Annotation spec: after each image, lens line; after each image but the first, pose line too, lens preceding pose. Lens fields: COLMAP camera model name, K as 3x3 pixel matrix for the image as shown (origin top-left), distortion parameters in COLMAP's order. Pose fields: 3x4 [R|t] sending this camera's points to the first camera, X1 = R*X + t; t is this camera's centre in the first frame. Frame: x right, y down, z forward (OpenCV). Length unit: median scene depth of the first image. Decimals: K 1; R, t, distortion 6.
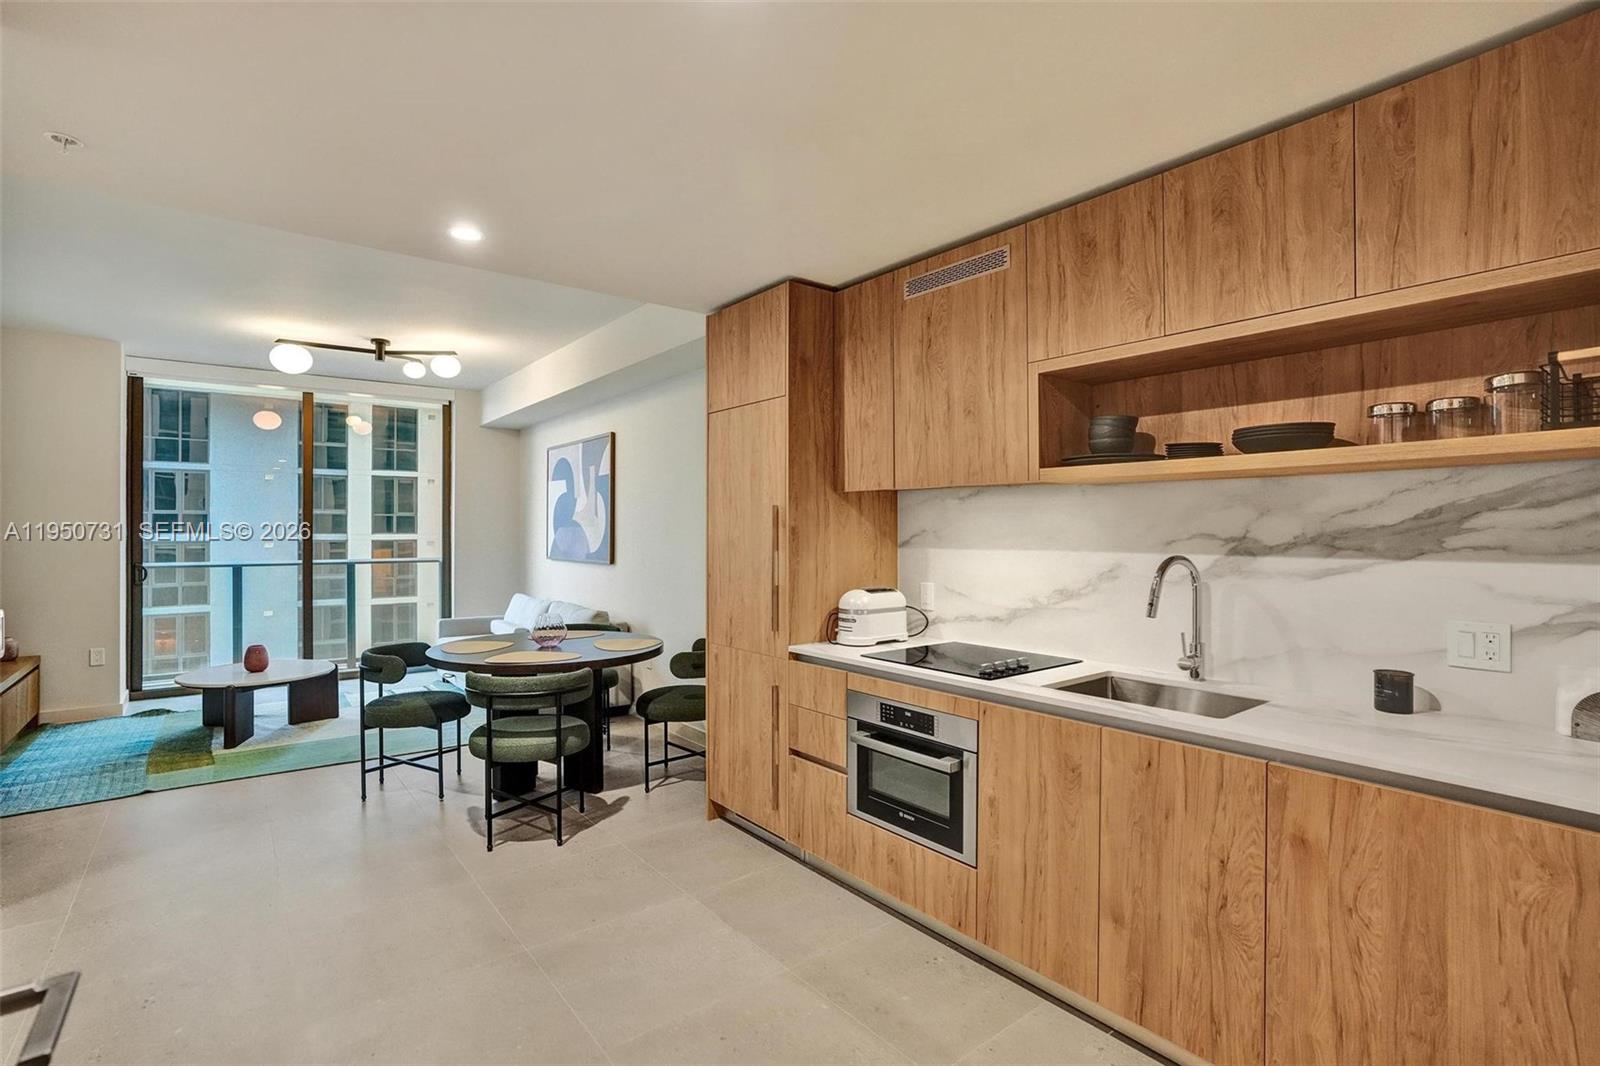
lens RADIAL K [[749.0, 0, 800.0], [0, 749.0, 533.0], [0, 0, 1]] dist [-0.057916, 0.027868]
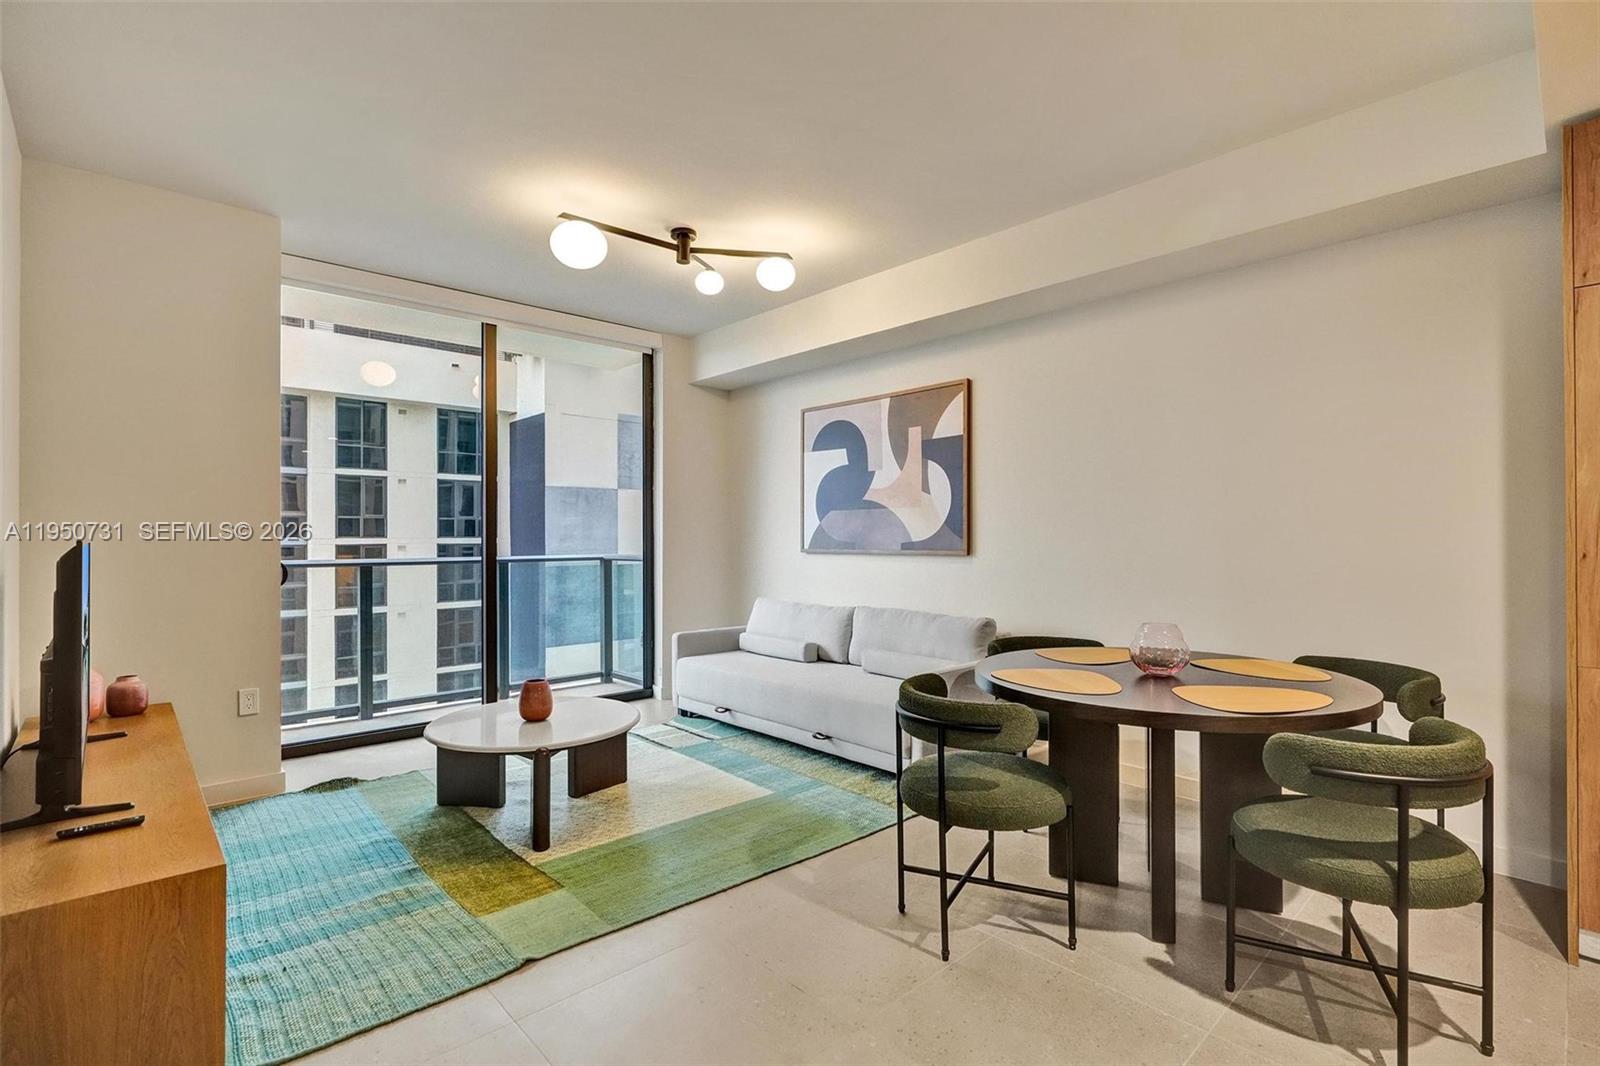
lens RADIAL K [[736.7, 0, 805.5], [0, 736.7, 530.7], [0, 0, 1]] dist [-0.004025, 0.000748]
pose [[0.996427, 0.000779, 0.084453, -1.074629], [0.000326, 0.999914, -0.013075, 0.060047], [-0.084456, 0.013056, 0.996342, 0.627021]]
